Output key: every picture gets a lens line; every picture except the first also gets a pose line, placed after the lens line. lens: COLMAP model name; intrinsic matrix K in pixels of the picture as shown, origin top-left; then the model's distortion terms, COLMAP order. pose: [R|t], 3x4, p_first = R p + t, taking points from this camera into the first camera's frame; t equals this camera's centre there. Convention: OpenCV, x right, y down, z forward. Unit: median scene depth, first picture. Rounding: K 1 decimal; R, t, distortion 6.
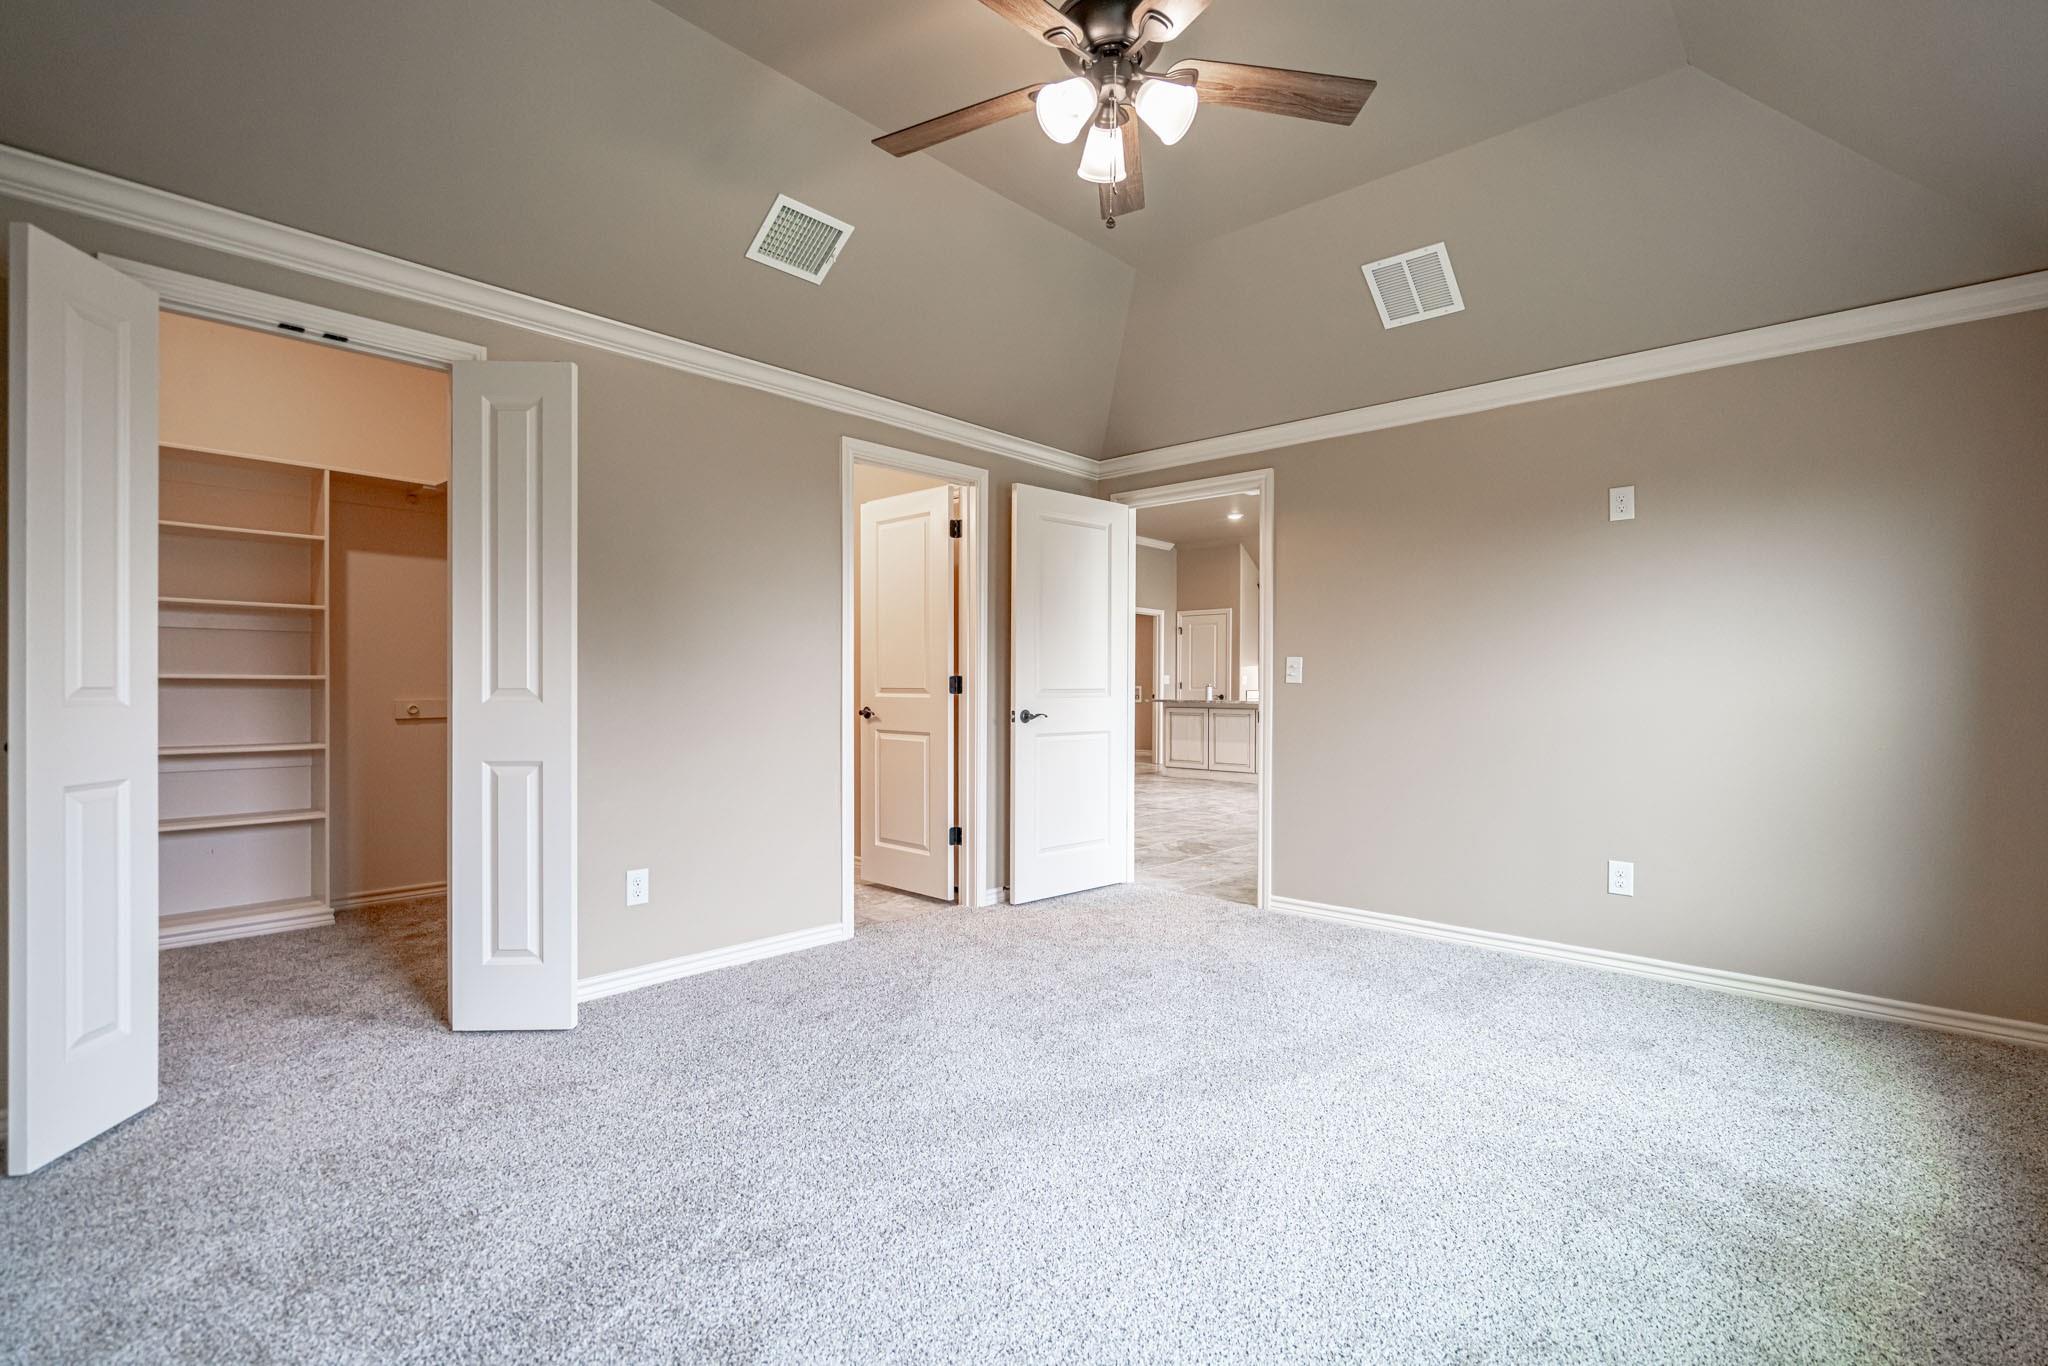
lens RADIAL K [[932.2, 0, 1026.4], [0, 932.2, 695.5], [0, 0, 1]] dist [-0.000801, 0.002383]
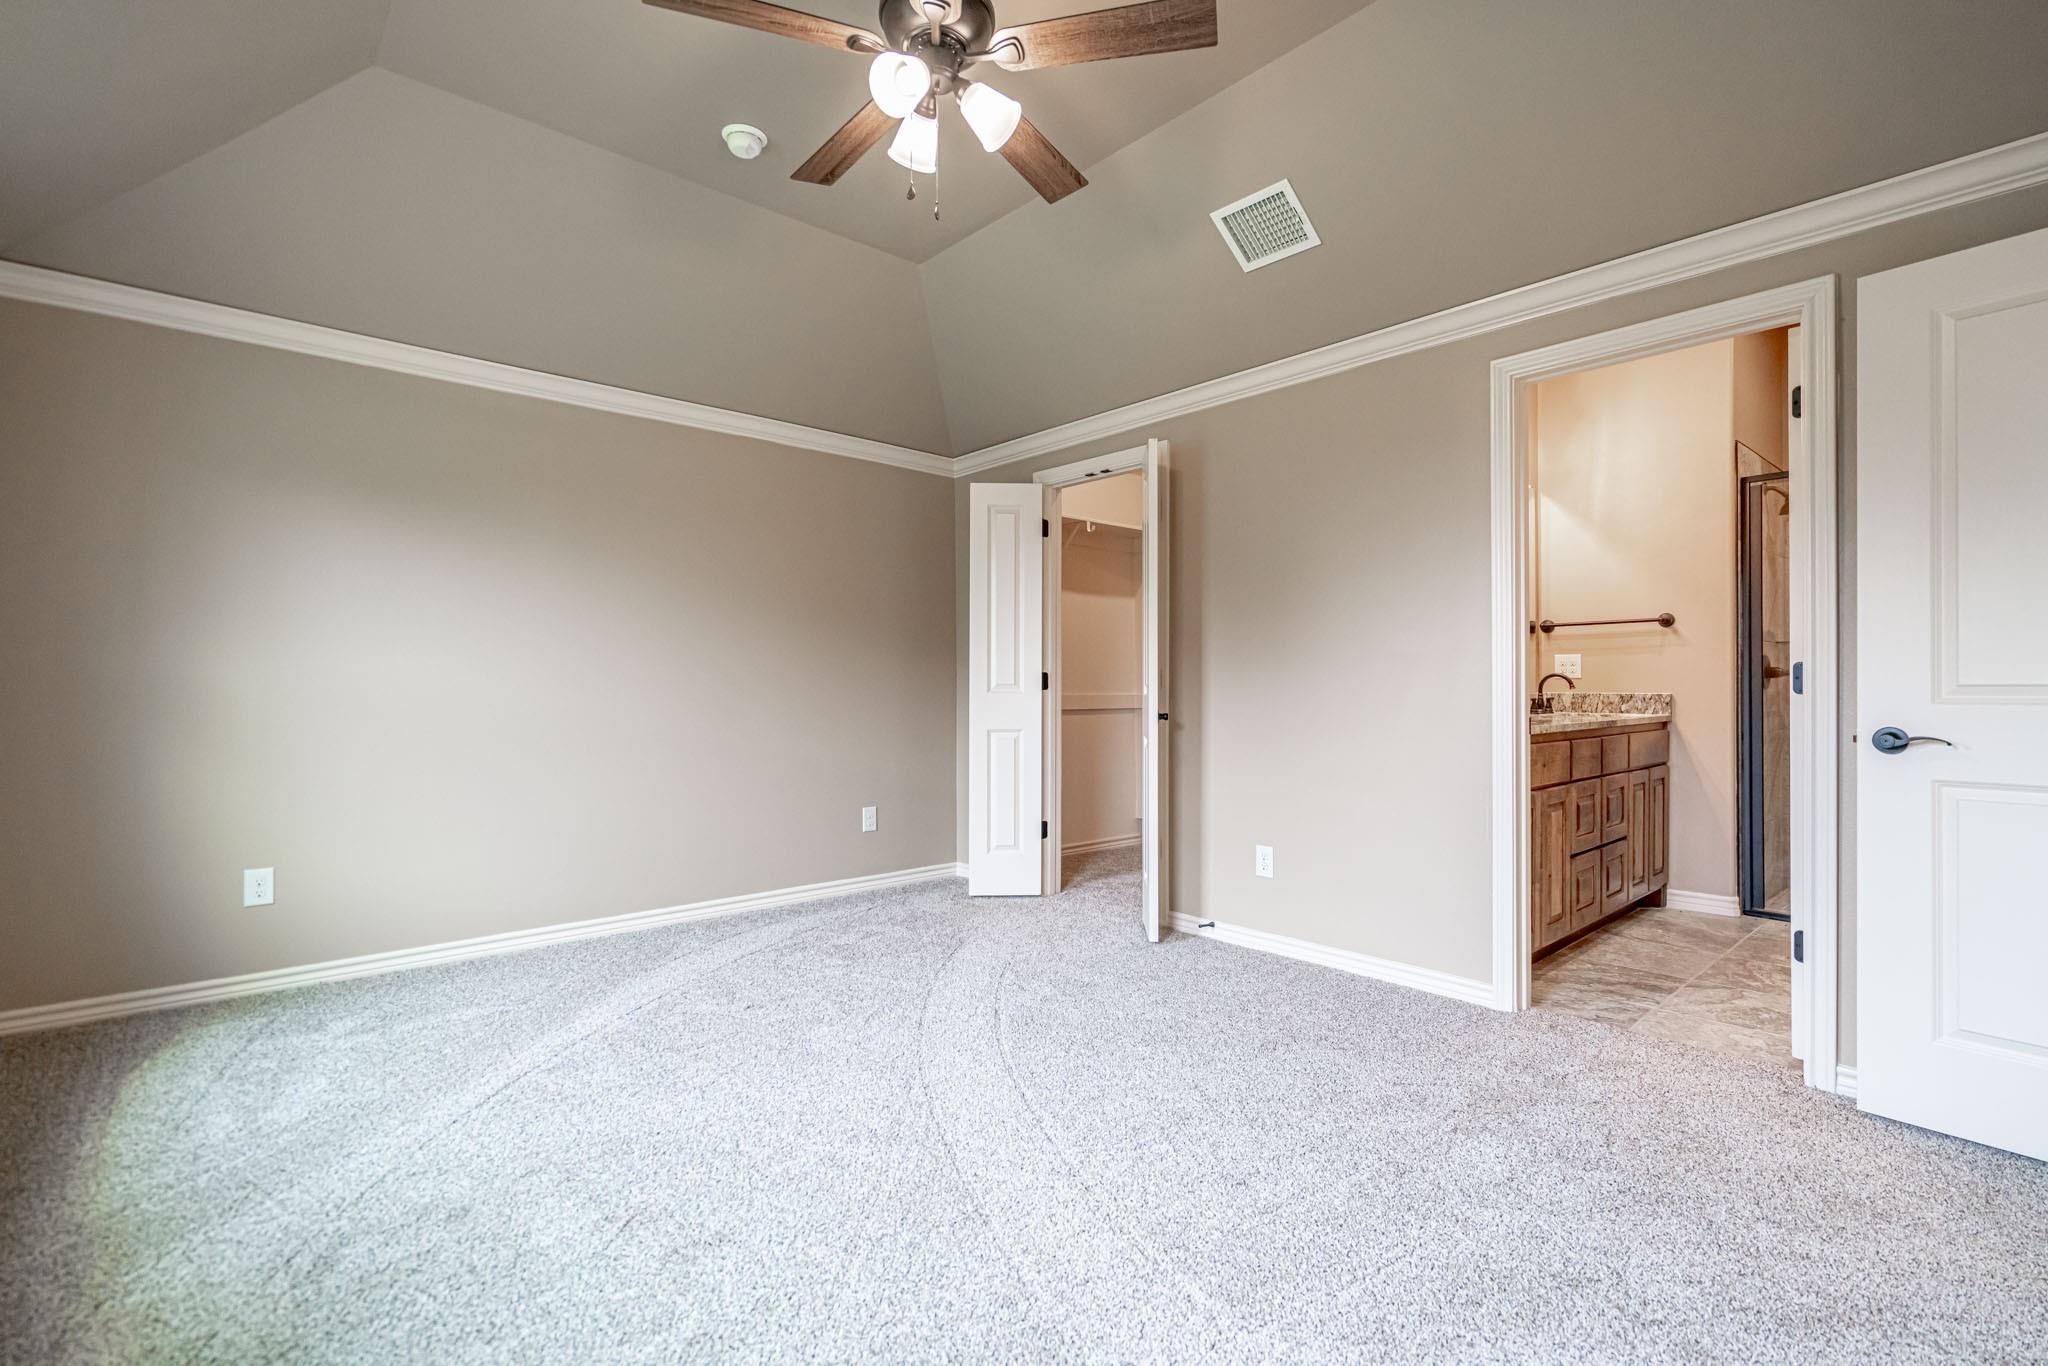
lens RADIAL K [[932.2, 0, 1022.7], [0, 932.2, 689.8], [0, 0, 1]] dist [-0.000801, 0.002383]
pose [[-0.087665, 0.007201, -0.996124, 0.727548], [-0.001334, 0.999972, 0.007346, -0.010123], [0.996149, 0.001972, -0.087653, 0.802519]]
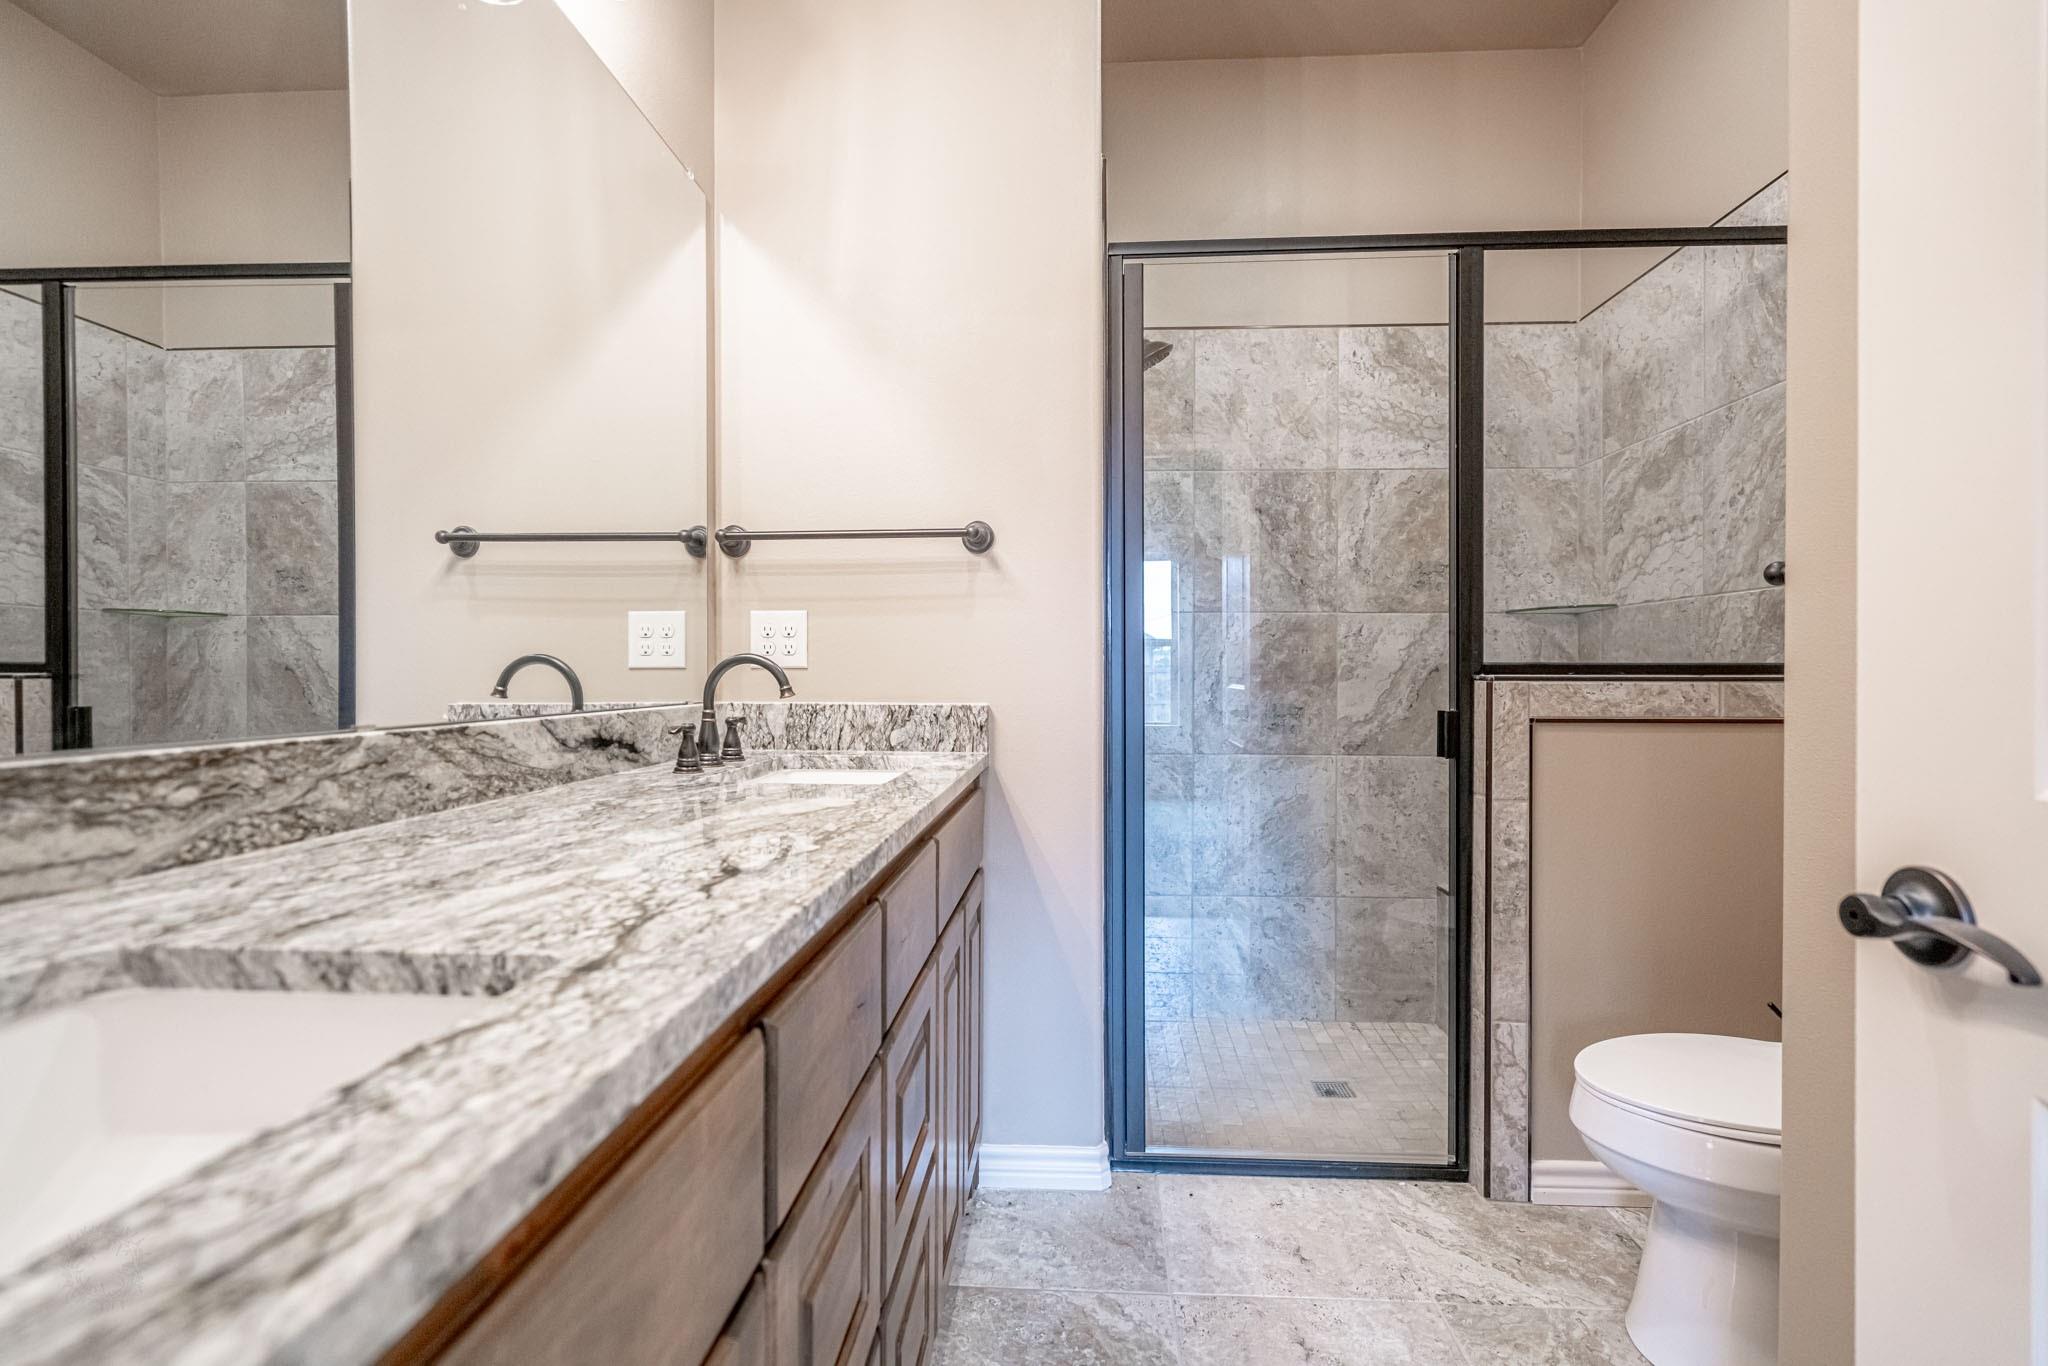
lens RADIAL K [[932.2, 0, 1040.4], [0, 932.2, 681.5], [0, 0, 1]] dist [-0.000801, 0.002383]
pose [[0.645617, 0.009813, -0.763598, 0.171113], [-0.005310, 0.999951, 0.008361, -0.013178], [0.763643, -0.001343, 0.645637, 1.070742]]
